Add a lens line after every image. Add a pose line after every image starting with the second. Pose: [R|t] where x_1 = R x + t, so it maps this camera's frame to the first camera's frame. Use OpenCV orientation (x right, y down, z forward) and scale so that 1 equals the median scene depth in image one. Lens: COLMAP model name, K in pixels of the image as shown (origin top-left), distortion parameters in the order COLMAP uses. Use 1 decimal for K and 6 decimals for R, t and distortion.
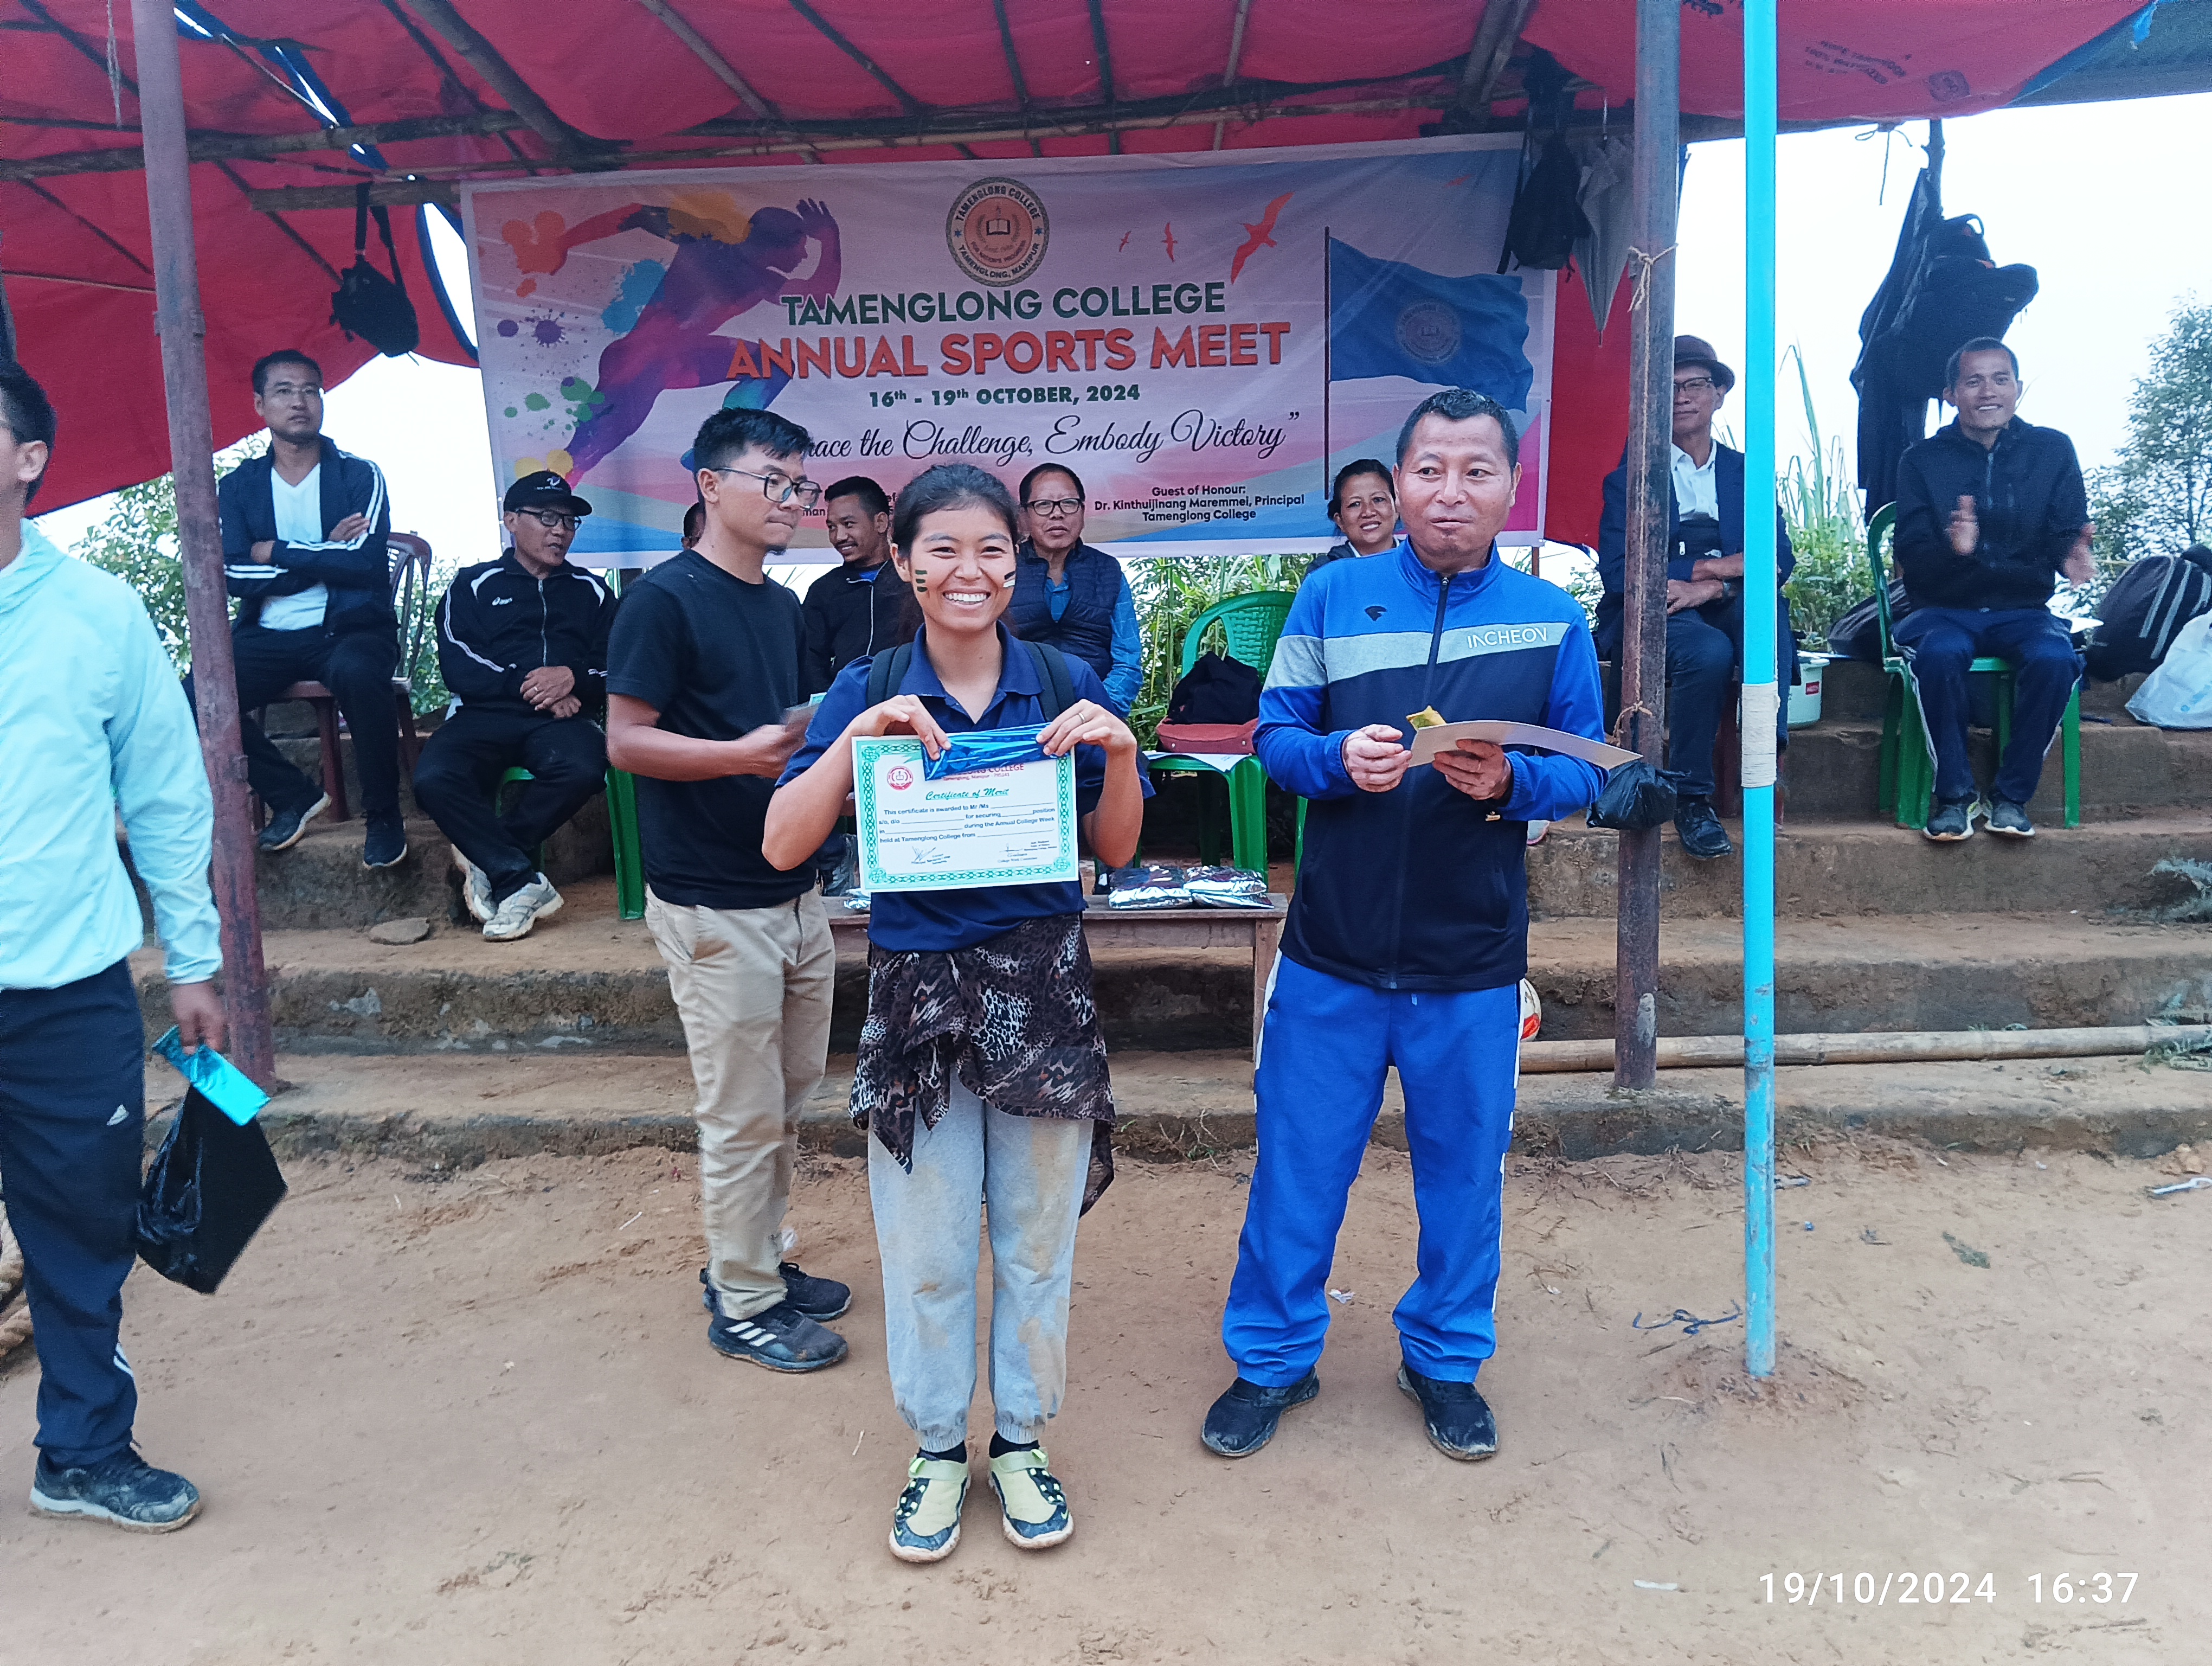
lens RADIAL K [[1814.1, 0, 1099.9], [0, 1814.1, 832.2], [0, 0, 1]] dist [0.091954, -0.195277]
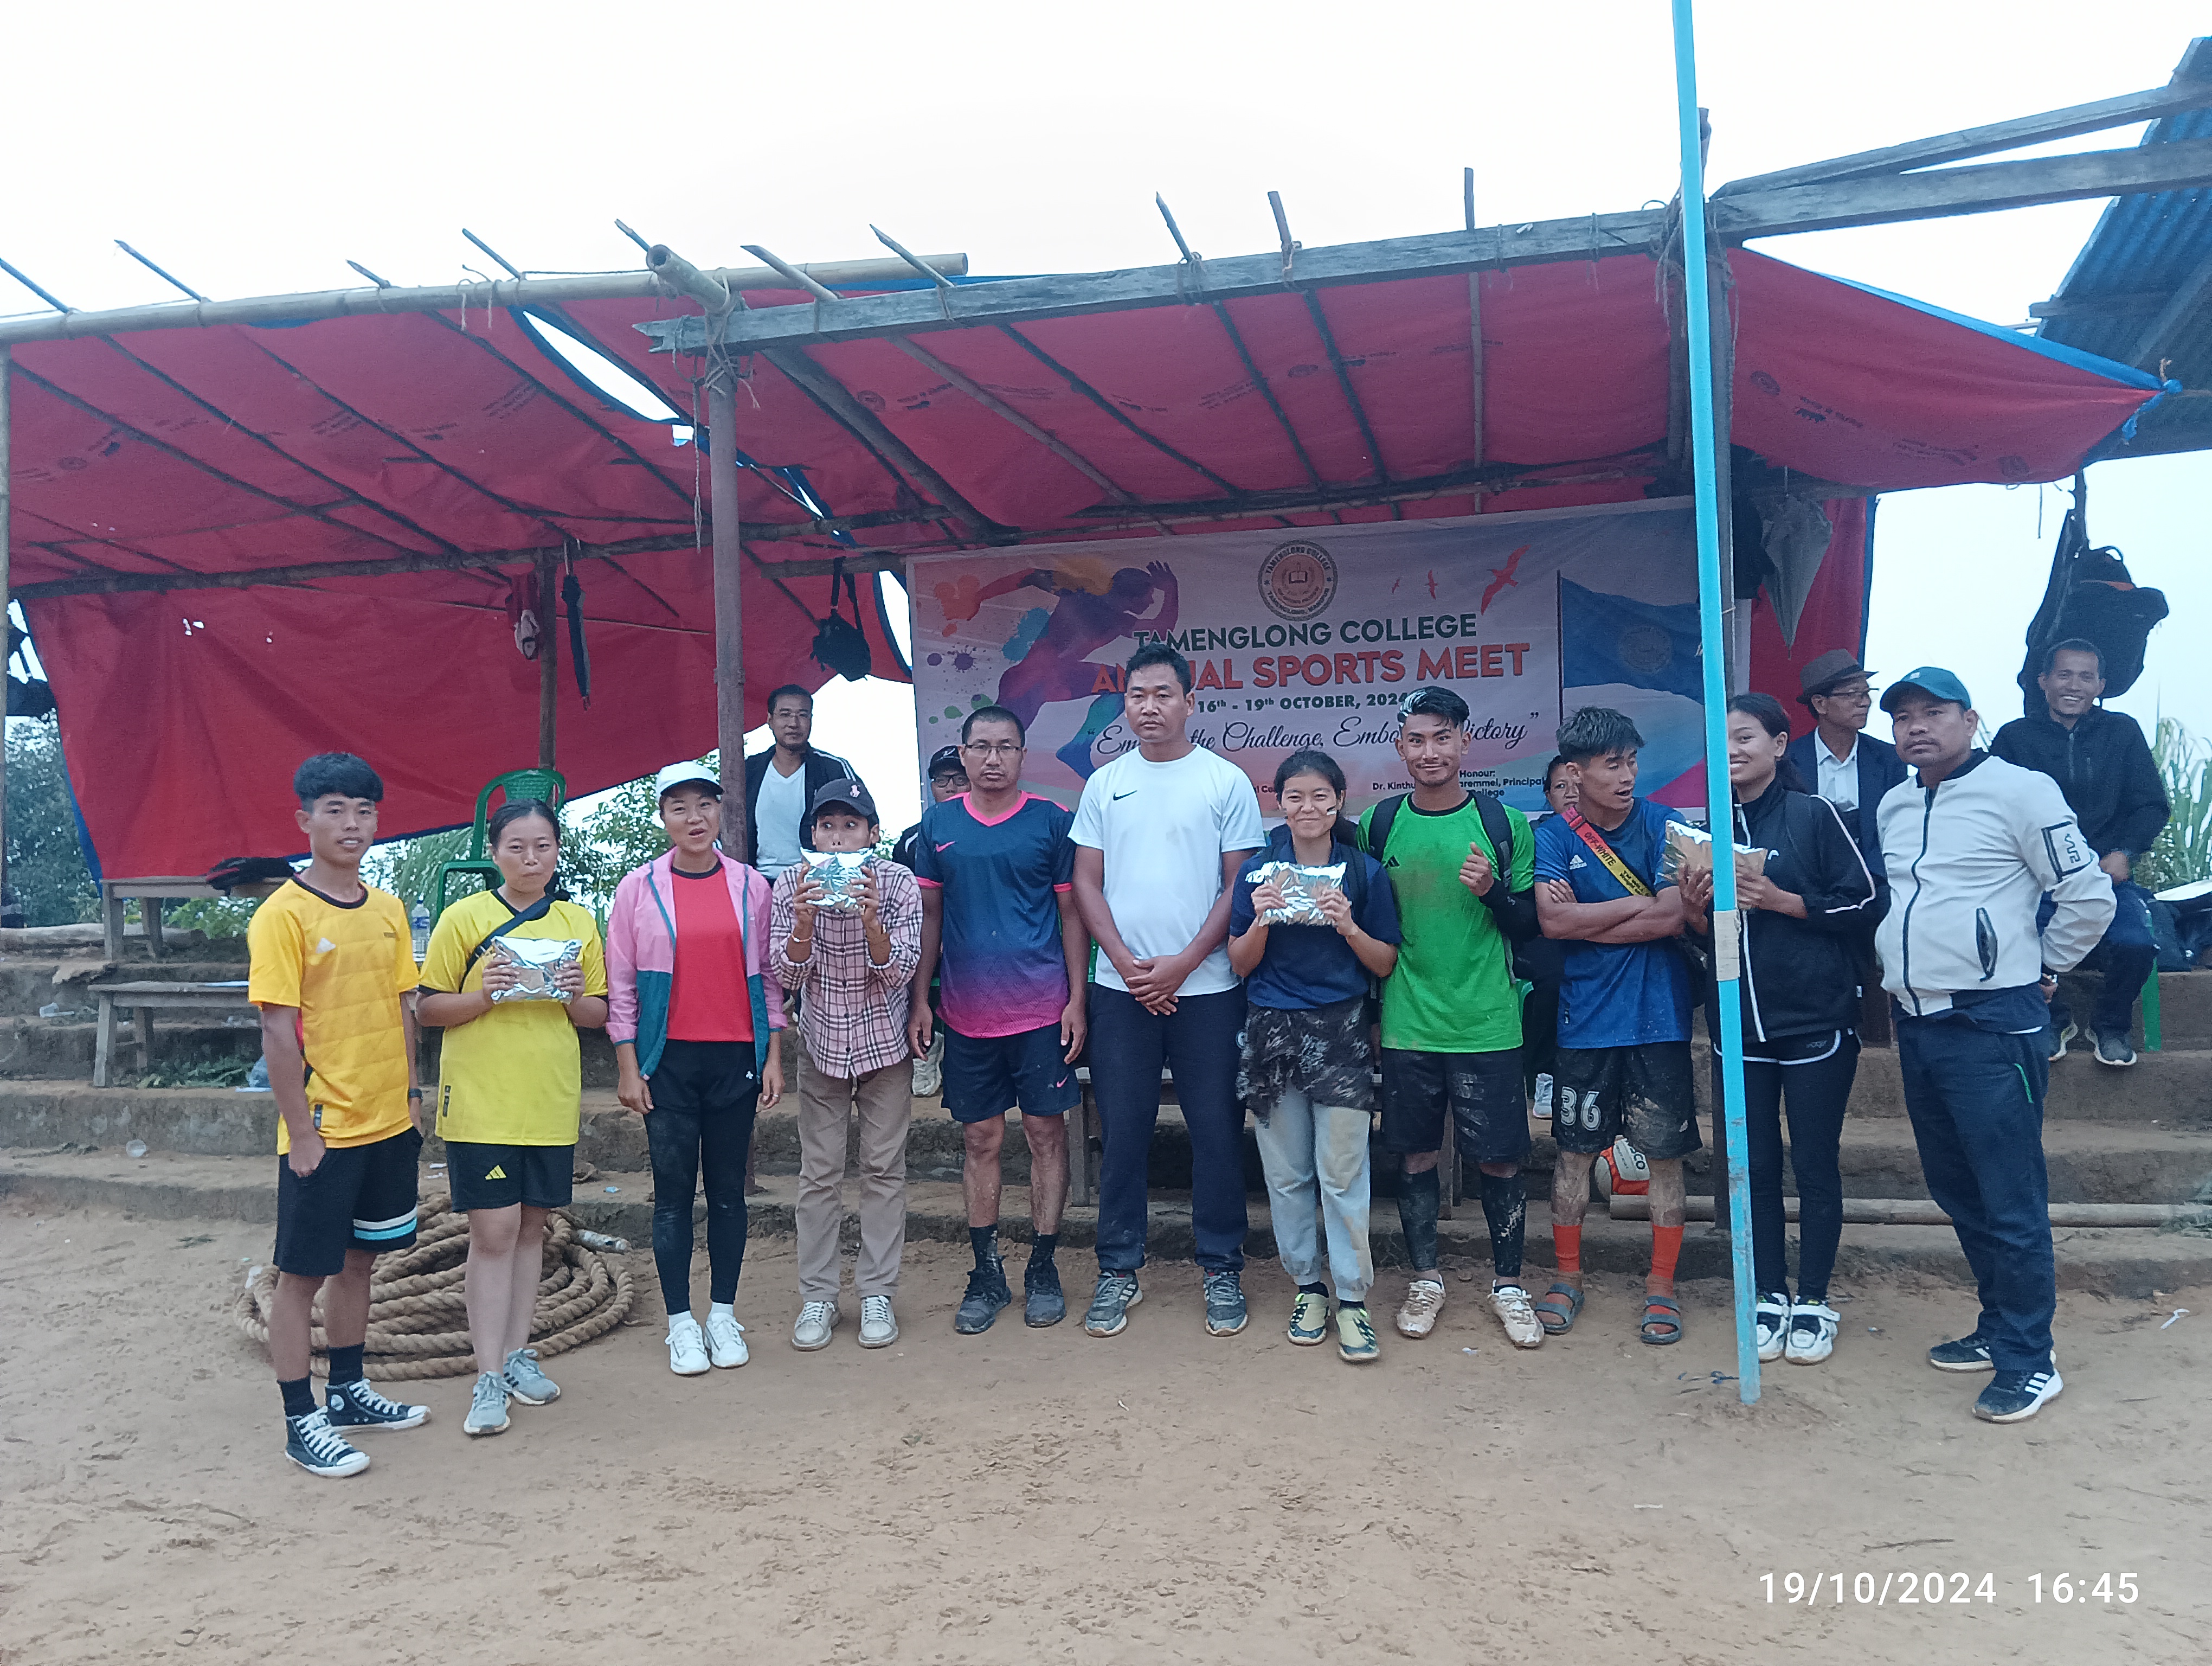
lens RADIAL K [[1811.1, 0, 1100.5], [0, 1811.1, 829.7], [0, 0, 1]] dist [0.085459, -0.174592]
pose [[0.977051, 0.002832, -0.212986, 0.082711], [-0.034495, 0.988816, -0.145096, 0.039310], [0.210193, 0.149114, 0.966221, -0.251870]]
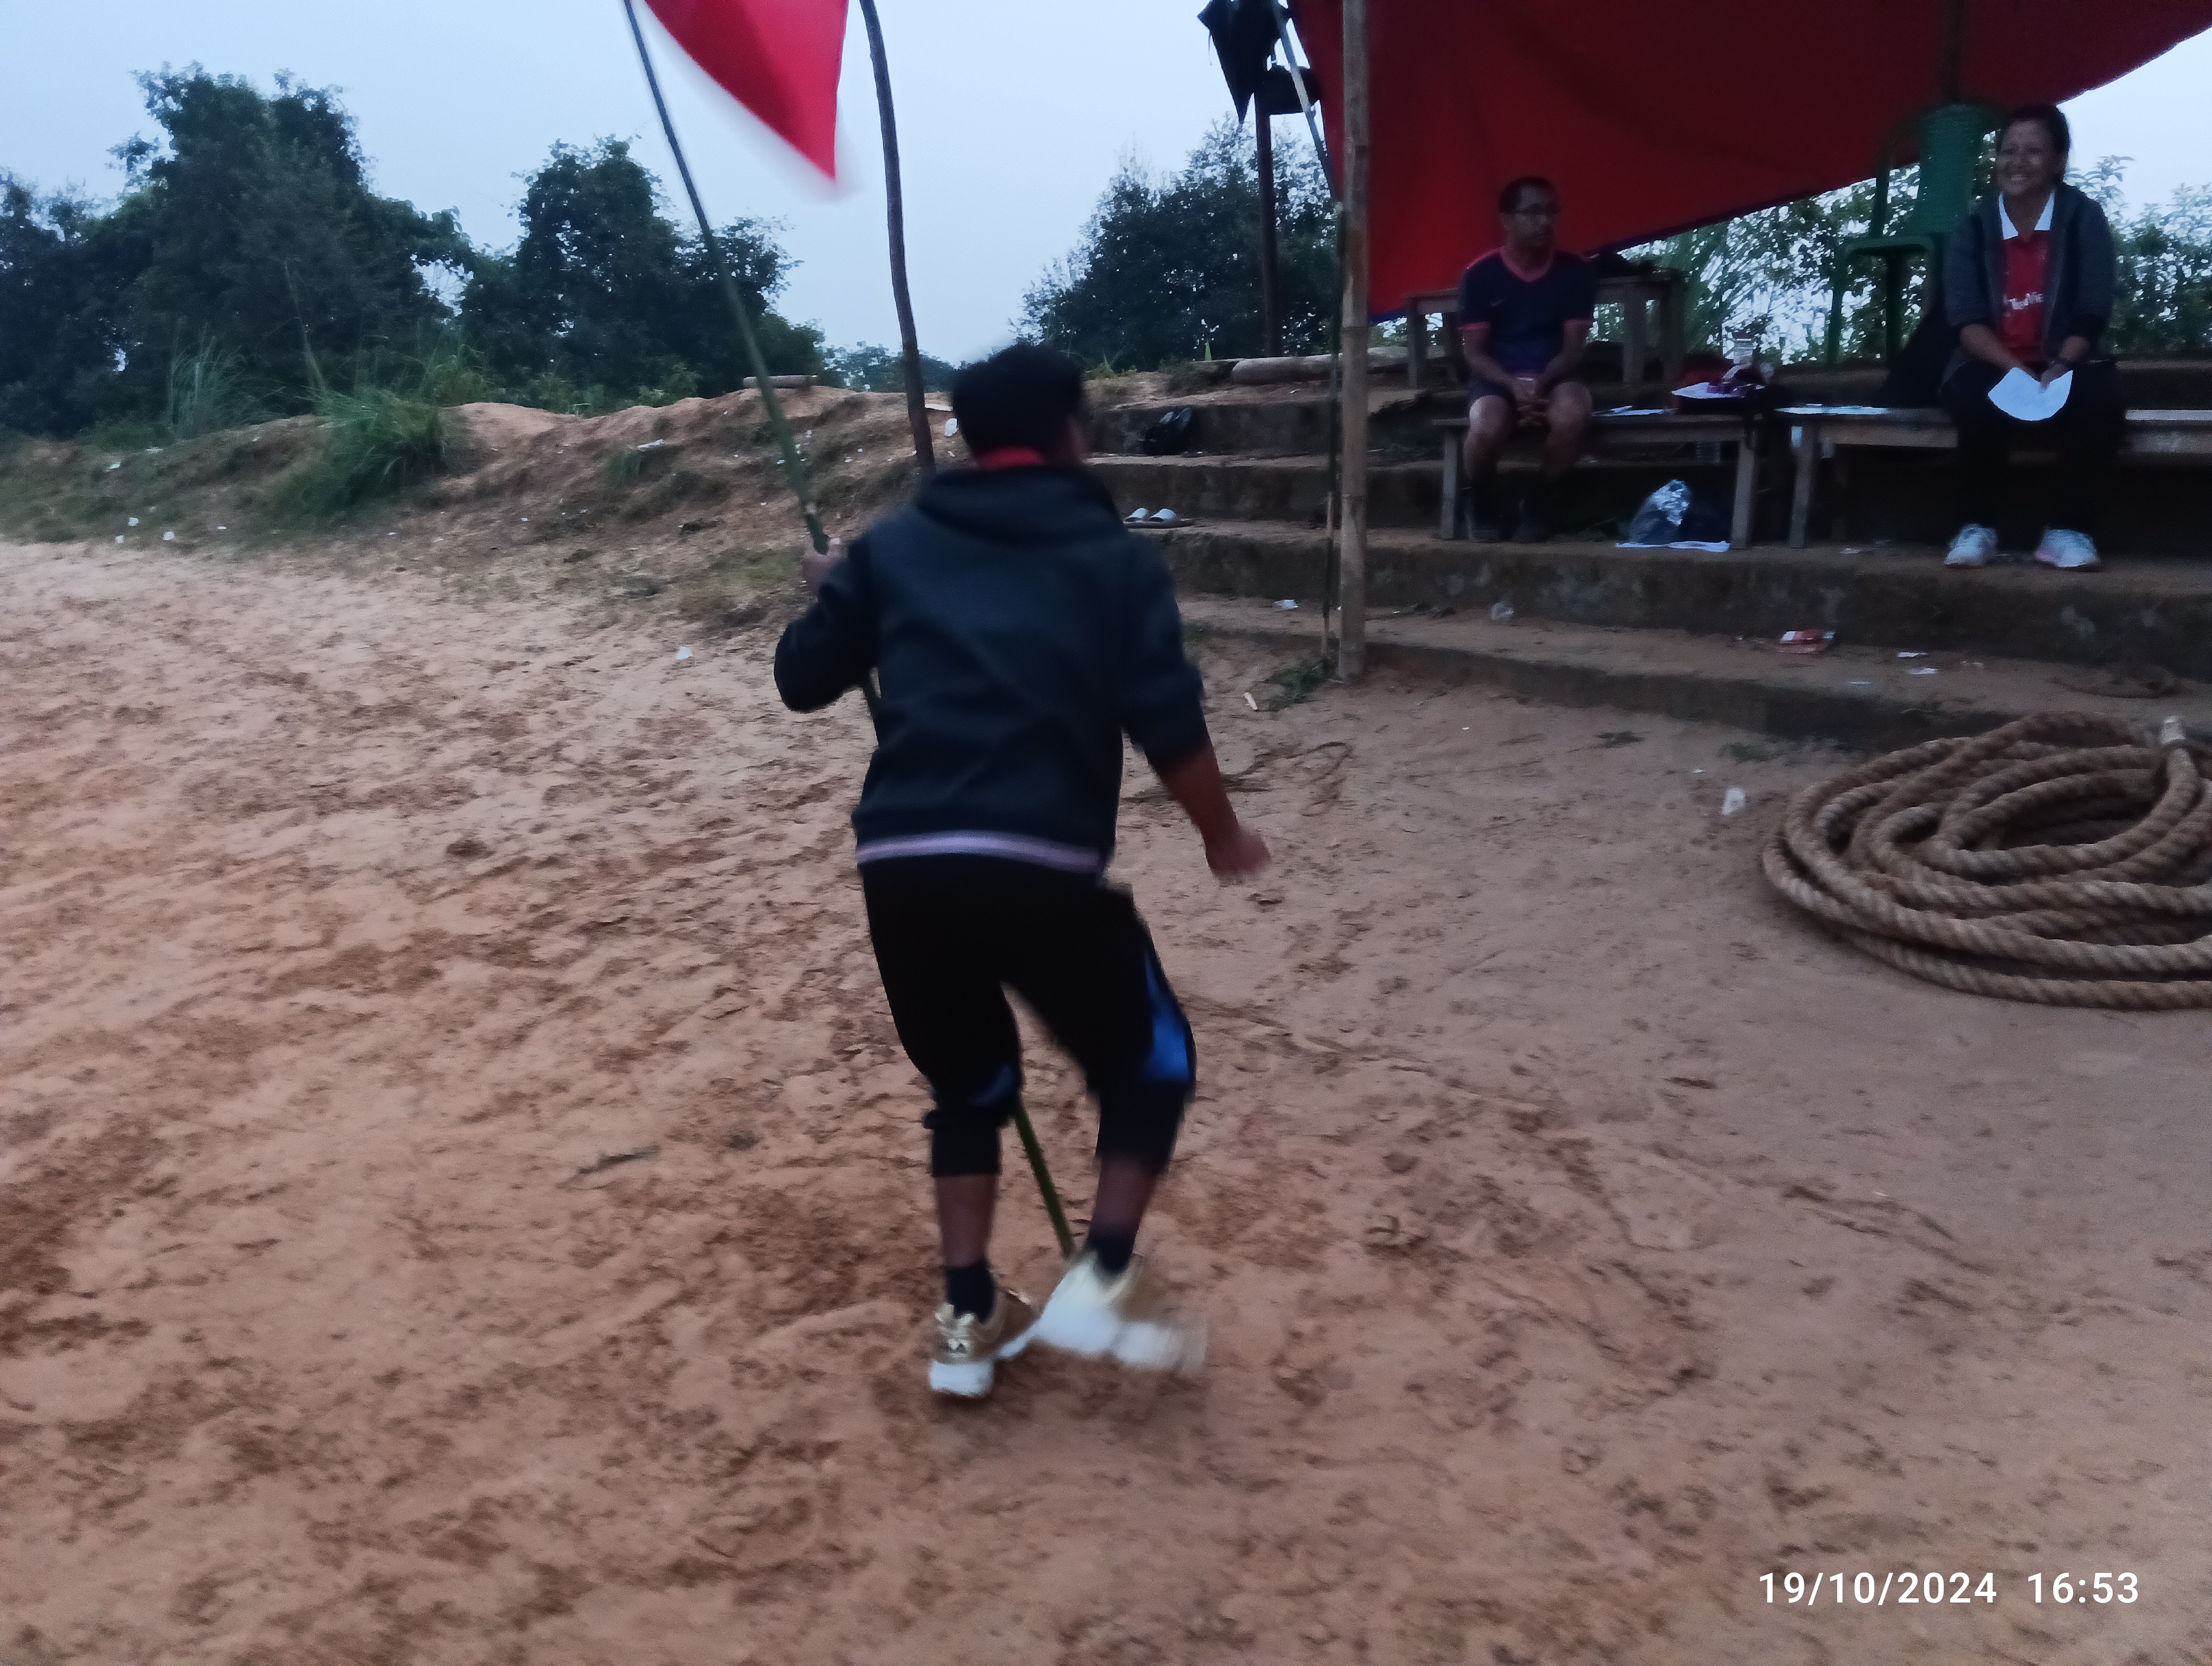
lens RADIAL K [[1811.1, 0, 1100.5], [0, 1811.1, 829.7], [0, 0, 1]] dist [0.085459, -0.174592]
pose [[0.712778, 0.163414, -0.682088, -0.224875], [-0.044209, 0.981014, 0.188832, 0.030734], [0.699995, -0.104441, 0.706469, -0.087103]]
